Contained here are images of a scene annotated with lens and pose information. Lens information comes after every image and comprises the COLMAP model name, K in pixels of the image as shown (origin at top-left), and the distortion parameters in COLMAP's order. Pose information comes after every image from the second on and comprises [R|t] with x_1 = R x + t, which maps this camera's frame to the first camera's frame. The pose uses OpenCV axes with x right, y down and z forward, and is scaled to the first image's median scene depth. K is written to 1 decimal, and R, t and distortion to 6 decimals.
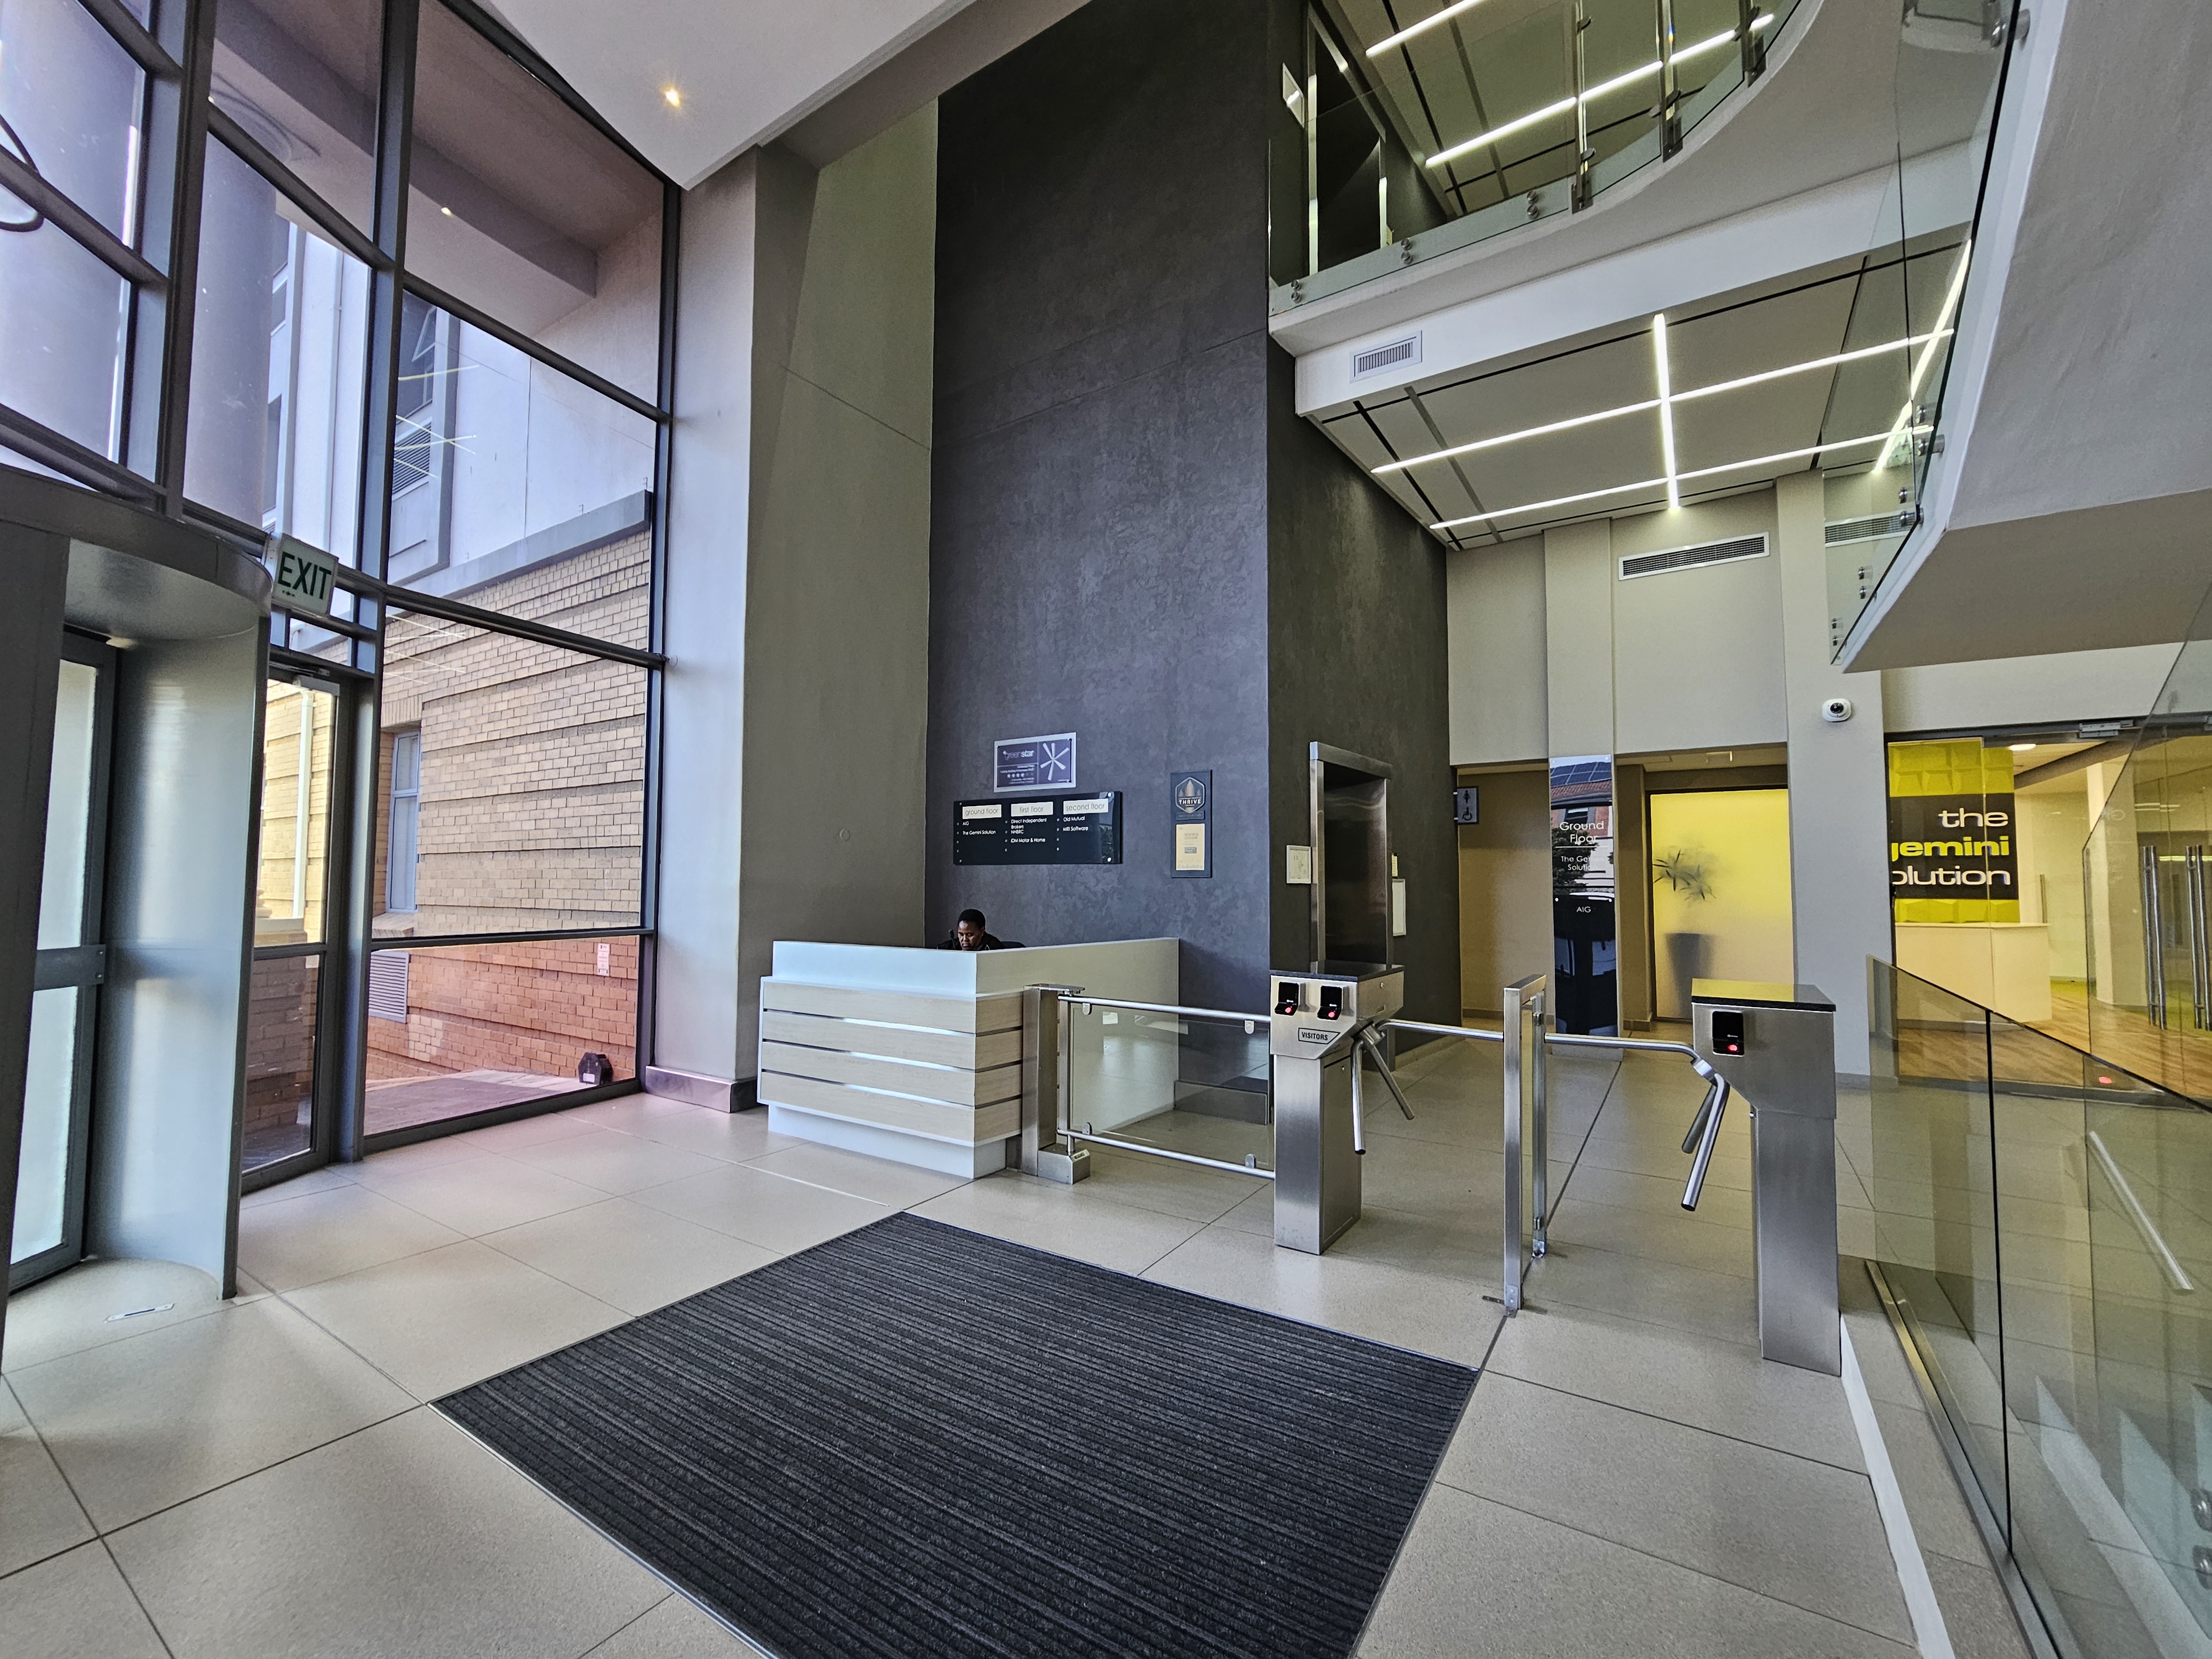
lens RADIAL K [[911.9, 0, 1098.0], [0, 911.9, 829.9], [0, 0, 1]] dist [0.002012, 0.000436]
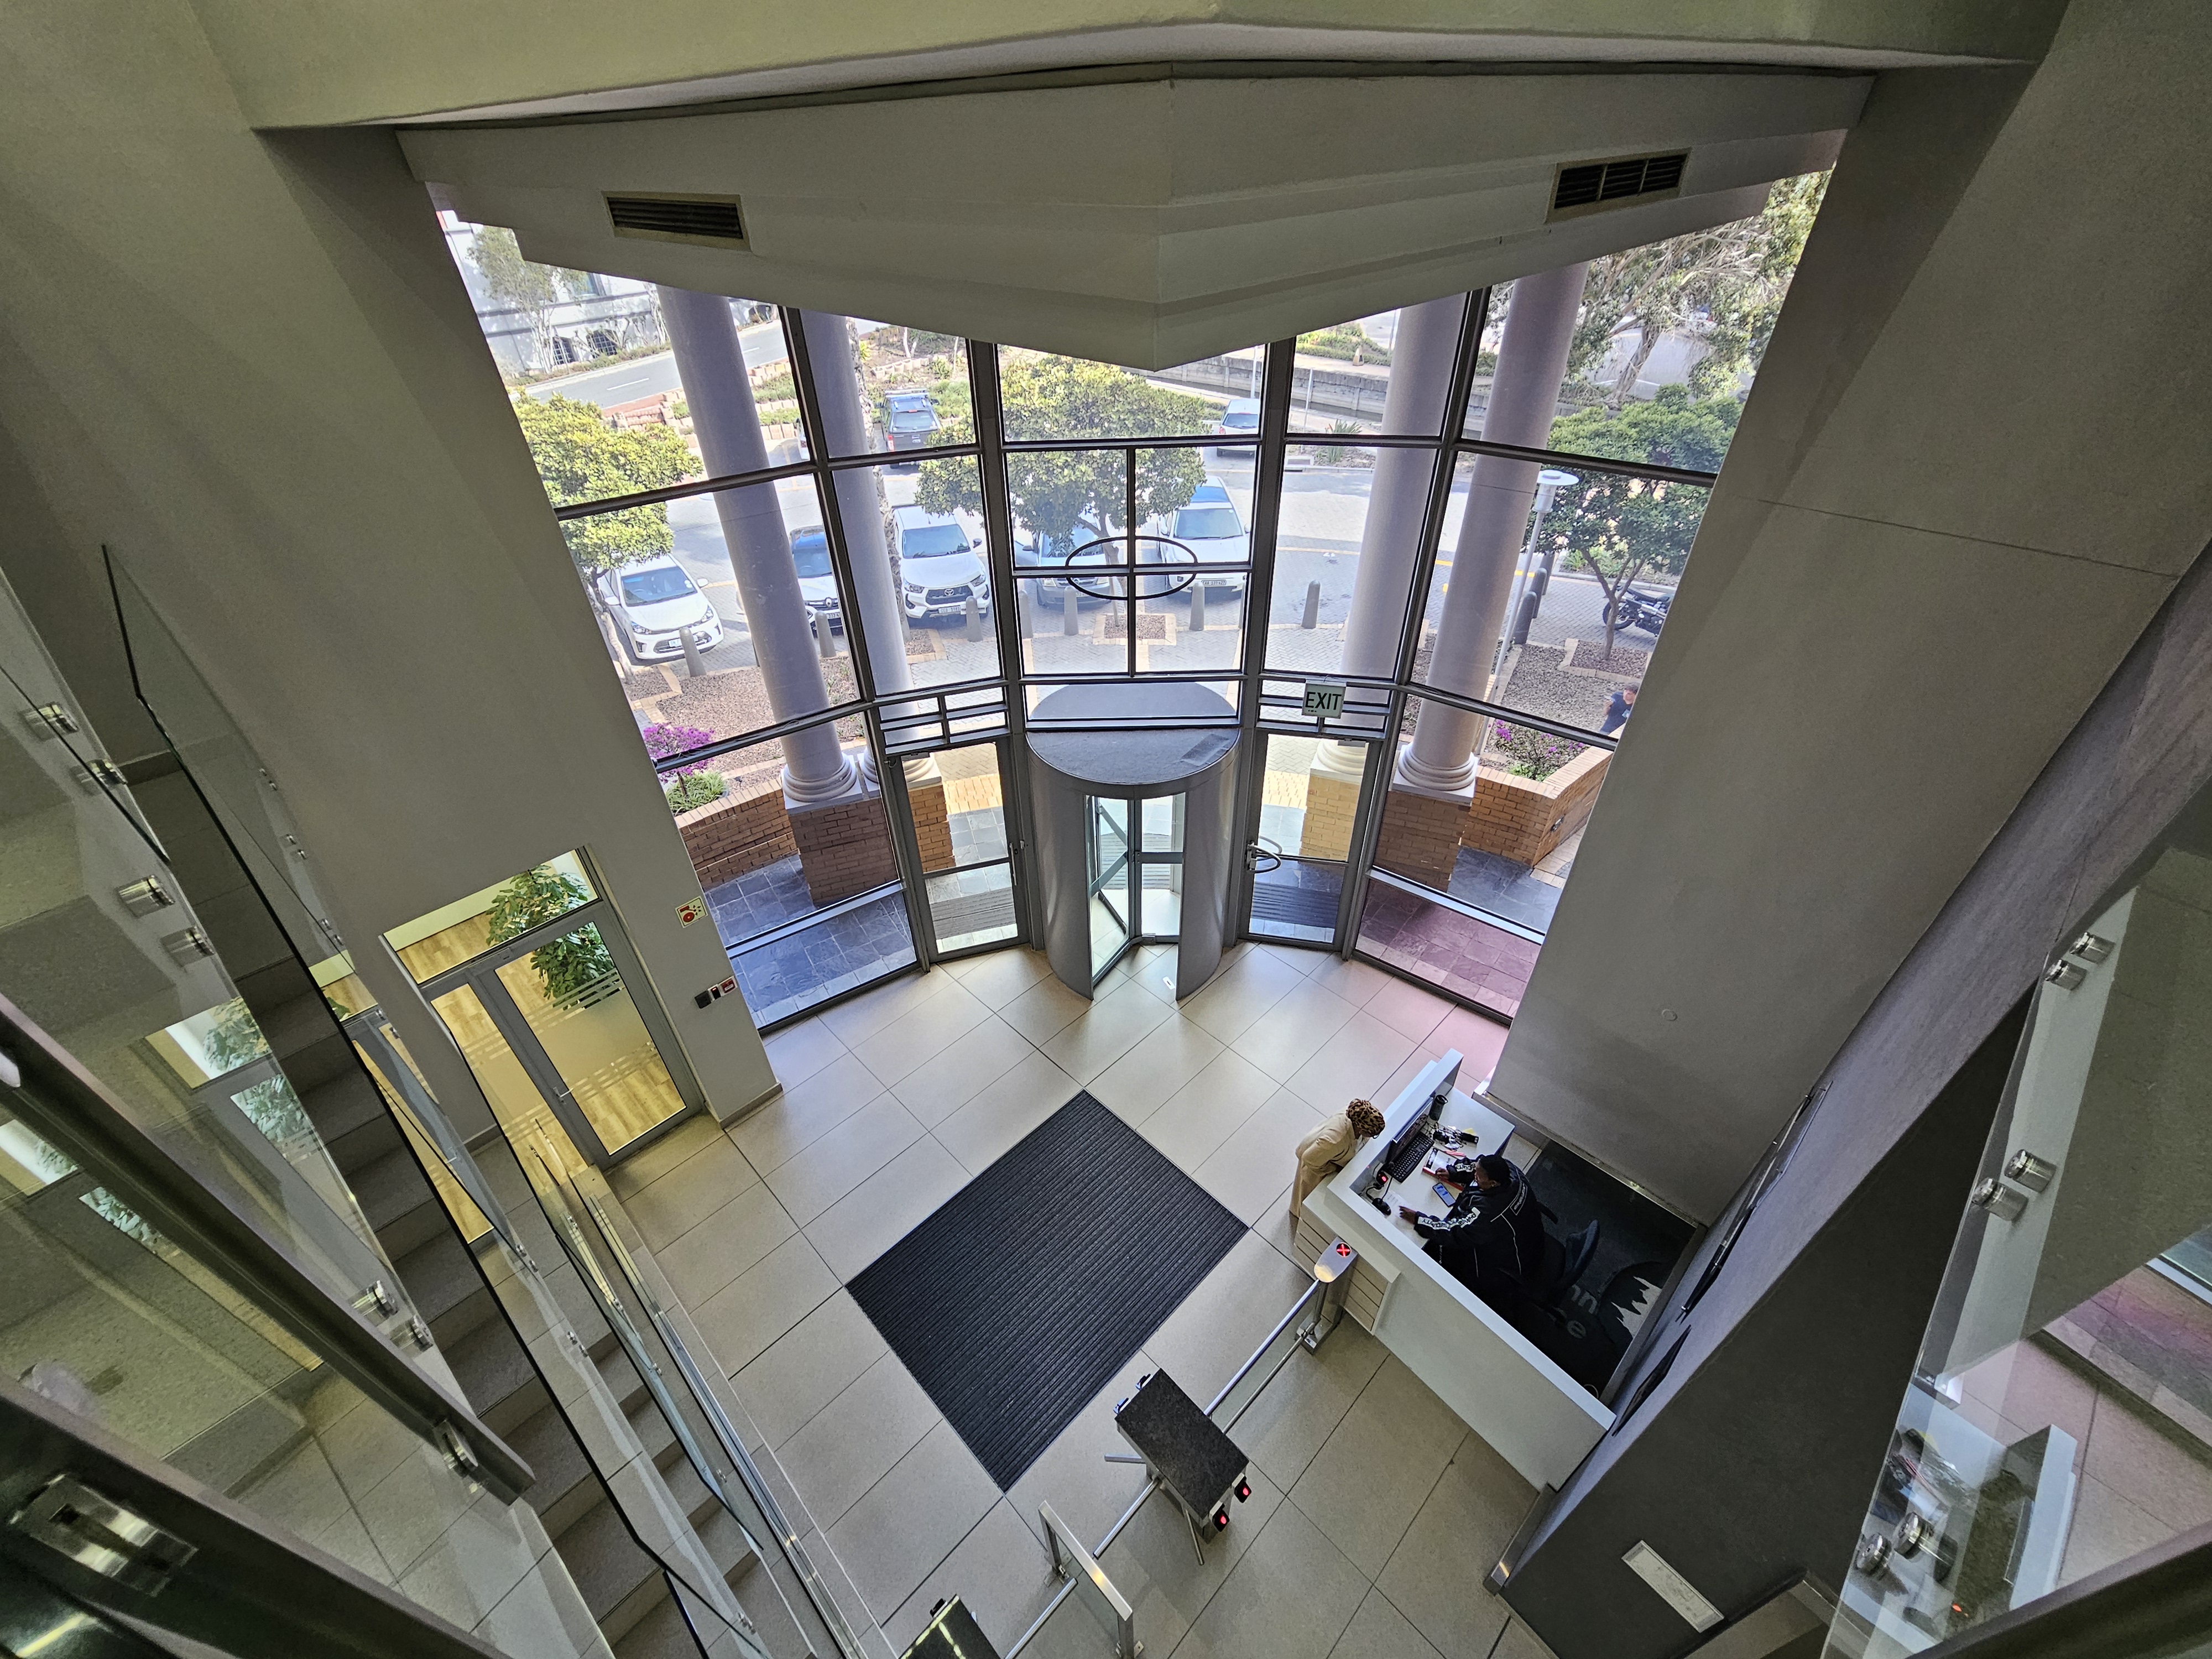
lens RADIAL K [[911.9, 0, 1098.7], [0, 911.9, 843.3], [0, 0, 1]] dist [0.002012, 0.000436]
pose [[-0.205531, 0.603015, -0.770798, 0.841967], [0.084047, 0.795579, 0.599992, -1.396260], [0.975035, 0.058533, -0.214198, 1.223906]]
